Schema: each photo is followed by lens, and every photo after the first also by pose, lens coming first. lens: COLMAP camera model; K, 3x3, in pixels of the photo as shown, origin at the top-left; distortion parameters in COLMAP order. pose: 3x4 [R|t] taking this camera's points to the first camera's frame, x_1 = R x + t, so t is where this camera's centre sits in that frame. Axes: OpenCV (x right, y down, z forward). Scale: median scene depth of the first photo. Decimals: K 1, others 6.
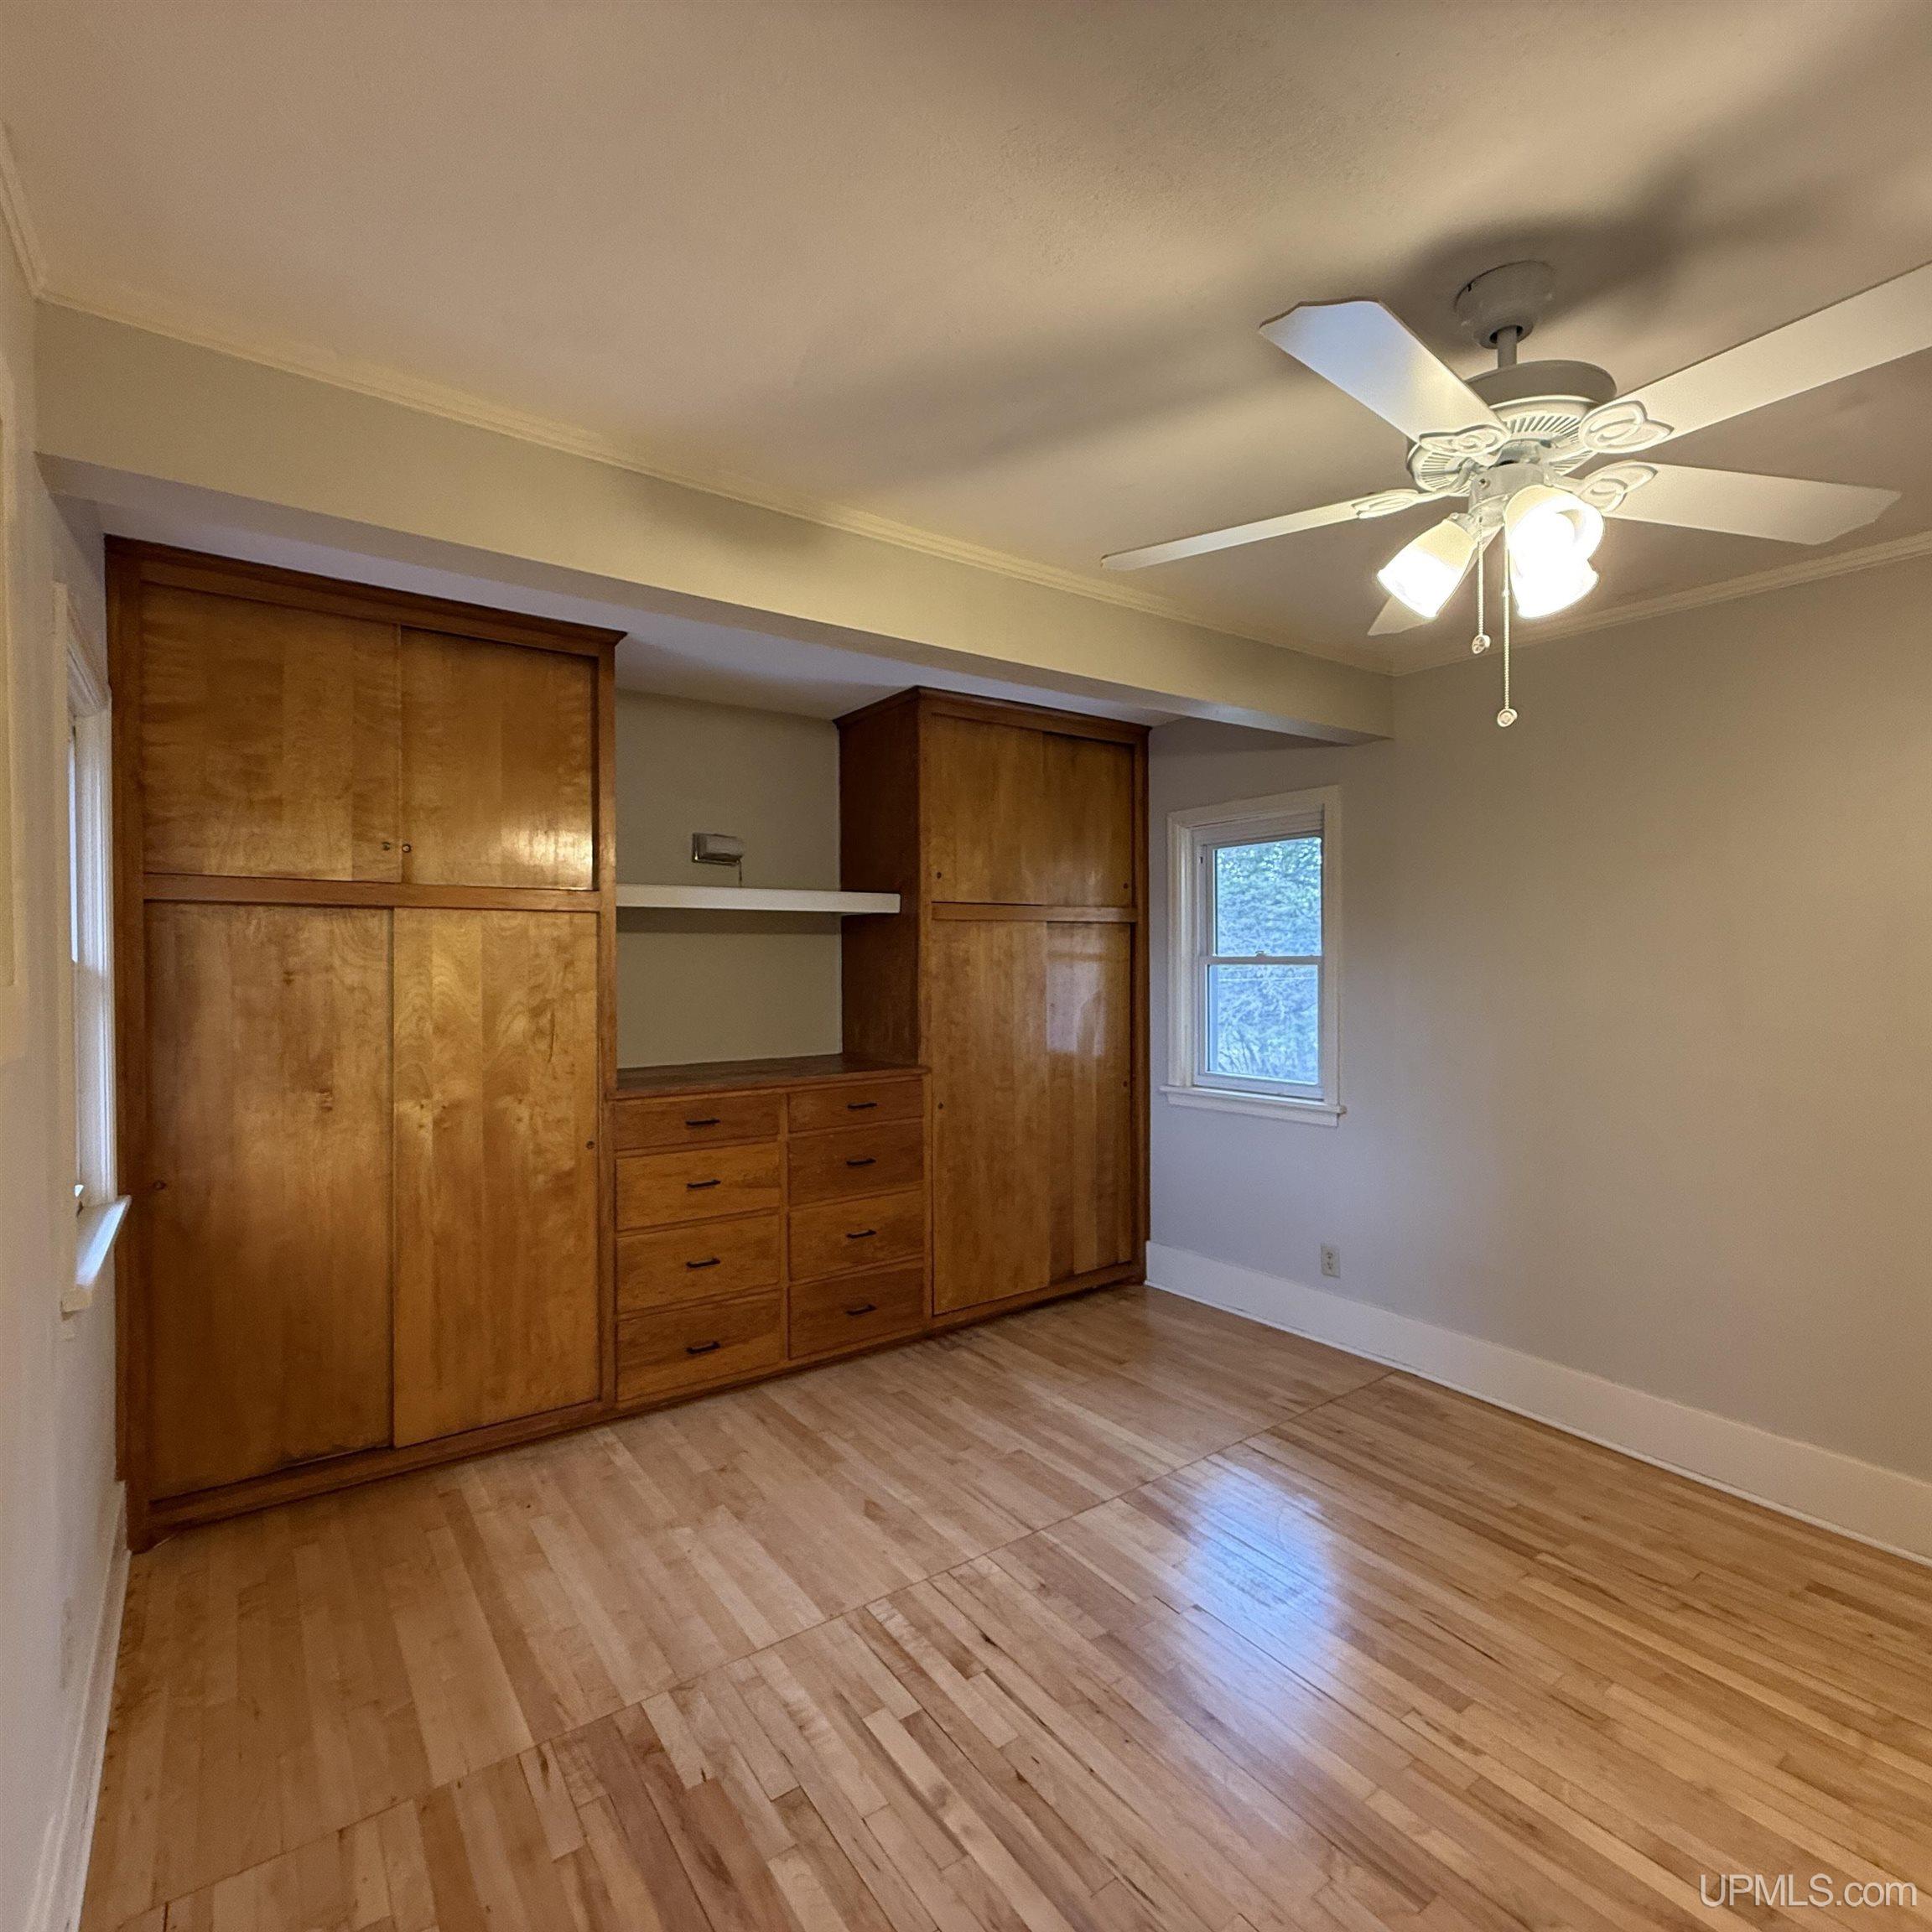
lens RADIAL K [[1021.5, 0, 962.1], [0, 1021.5, 957.4], [0, 0, 1]] dist [-0.000677, 0.000726]
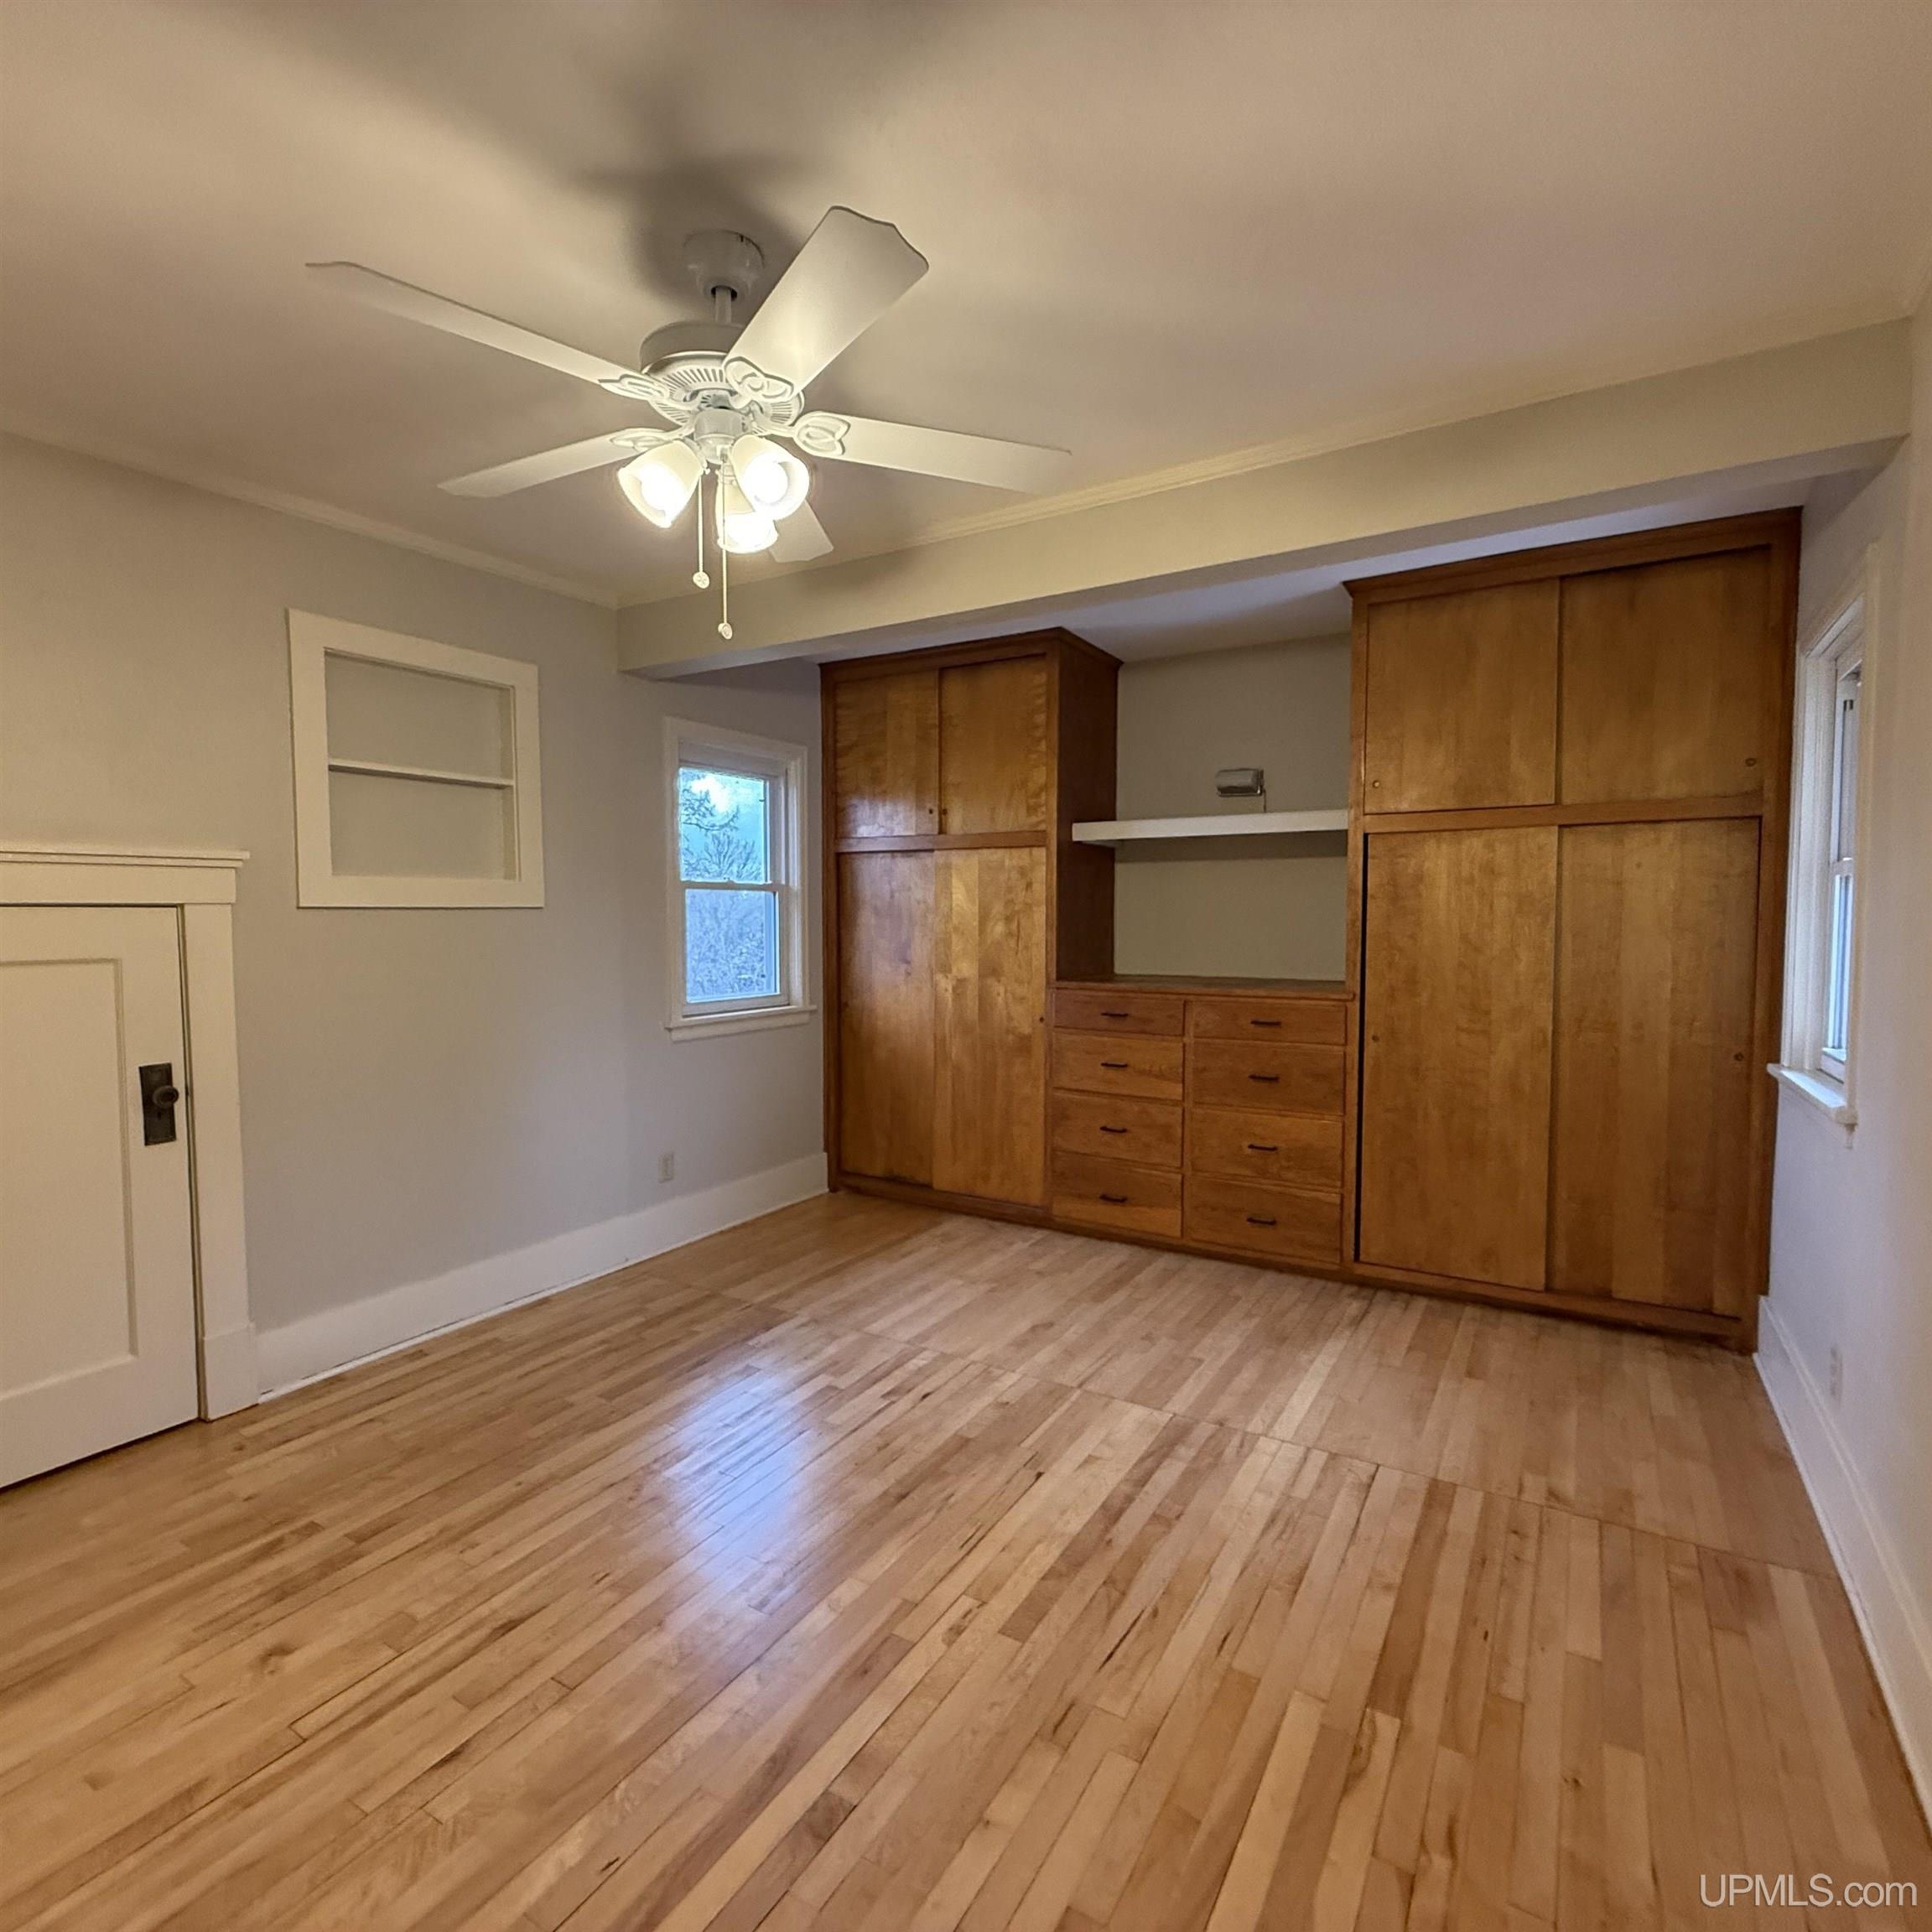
lens RADIAL K [[1021.5, 0, 964.1], [0, 1021.5, 949.8], [0, 0, 1]] dist [-0.000677, 0.000726]
pose [[0.394244, 0.035098, -0.918335, 0.864956], [-0.002539, 0.999308, 0.037102, 0.043567], [0.919002, -0.012295, 0.394060, 0.391878]]
